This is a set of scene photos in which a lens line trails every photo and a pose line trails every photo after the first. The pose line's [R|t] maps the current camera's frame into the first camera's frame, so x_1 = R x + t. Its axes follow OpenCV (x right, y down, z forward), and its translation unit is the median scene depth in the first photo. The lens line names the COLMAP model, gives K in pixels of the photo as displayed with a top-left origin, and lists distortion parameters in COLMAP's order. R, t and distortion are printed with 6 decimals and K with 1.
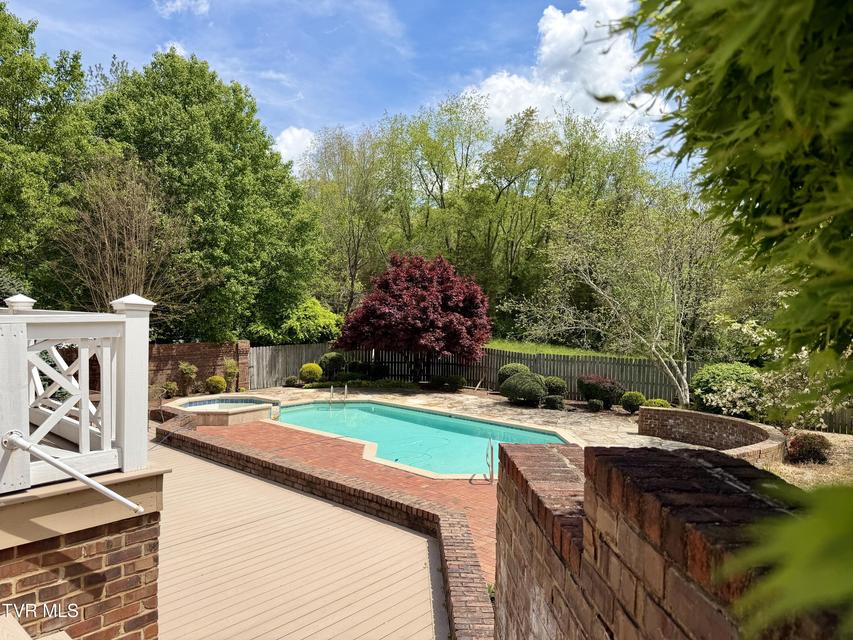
lens RADIAL K [[598.2, 0, 429.0], [0, 598.2, 317.9], [0, 0, 1]] dist [0.098458, -0.139000]
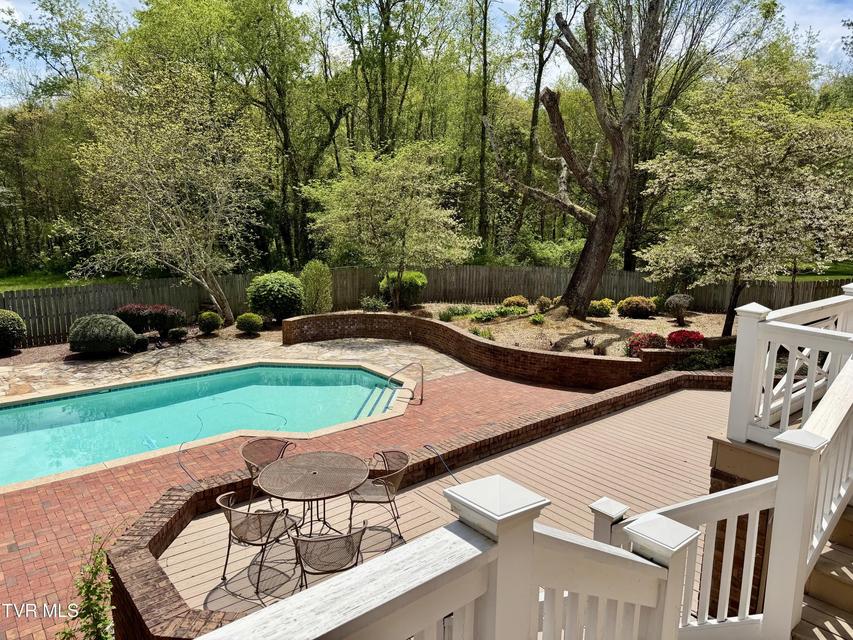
lens RADIAL K [[598.2, 0, 429.0], [0, 598.2, 317.9], [0, 0, 1]] dist [0.098458, -0.139000]
pose [[0.142194, -0.185922, 0.972221, -0.458712], [0.006191, 0.982349, 0.186954, -0.041627], [-0.989819, -0.020565, 0.140835, 0.393145]]
